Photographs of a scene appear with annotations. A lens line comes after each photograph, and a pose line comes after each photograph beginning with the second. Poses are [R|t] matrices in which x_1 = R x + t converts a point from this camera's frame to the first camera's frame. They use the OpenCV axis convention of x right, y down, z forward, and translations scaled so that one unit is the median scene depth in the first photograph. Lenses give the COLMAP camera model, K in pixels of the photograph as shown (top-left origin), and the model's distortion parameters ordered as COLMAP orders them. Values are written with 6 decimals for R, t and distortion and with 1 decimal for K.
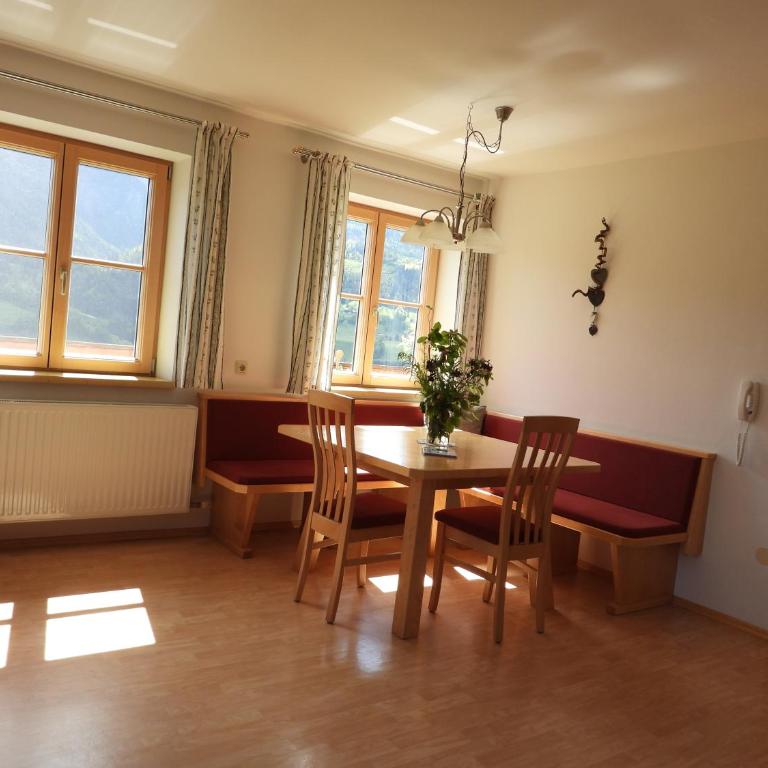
lens RADIAL K [[736.2, 0, 384.0], [0, 736.2, 384.0], [0, 0, 1]] dist [-0.017680, -0.002863]
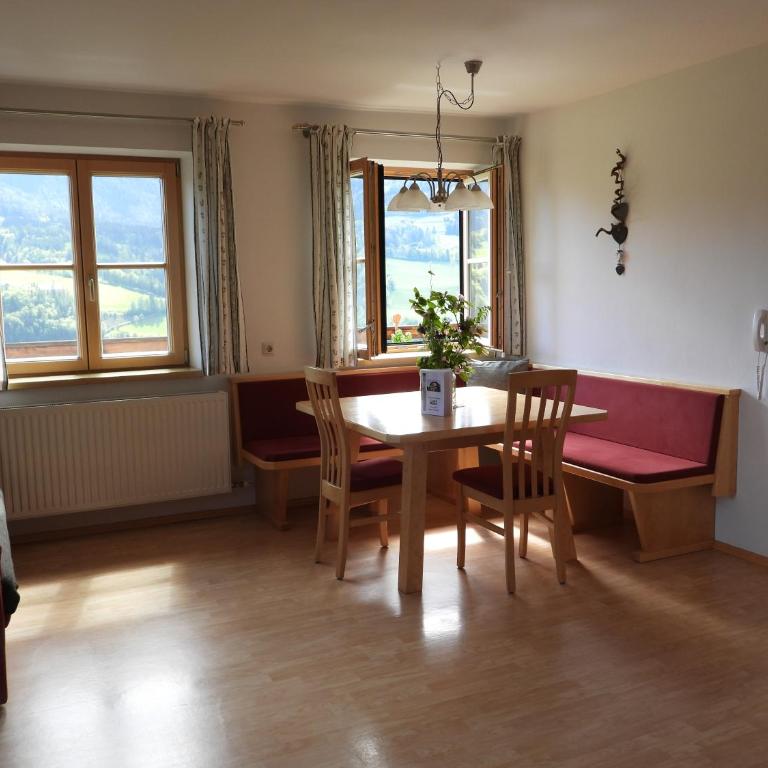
lens RADIAL K [[856.3, 0, 384.0], [0, 856.3, 384.0], [0, 0, 1]] dist [-0.012926, -0.005702]
pose [[0.977077, -0.098060, -0.188959, 0.200595], [0.108076, 0.993194, 0.043426, -0.008557], [0.183415, -0.062853, 0.981024, -0.156517]]
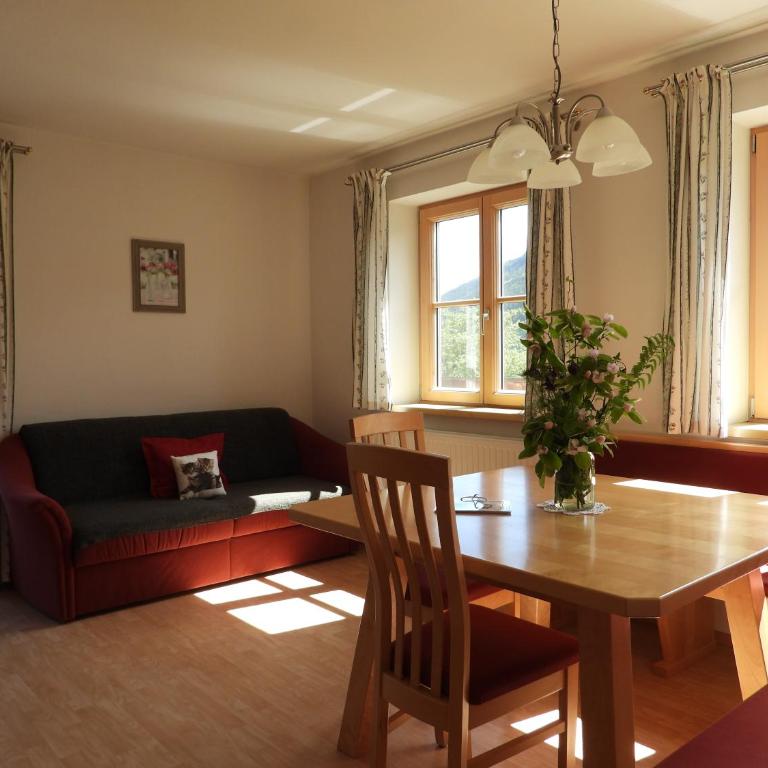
lens RADIAL K [[736.2, 0, 384.0], [0, 736.2, 384.0], [0, 0, 1]] dist [-0.017680, -0.002863]
pose [[0.088702, -0.061718, -0.994144, 0.601767], [-0.043666, 0.996878, -0.065783, 0.026675], [0.995101, 0.049246, 0.085730, 0.753141]]
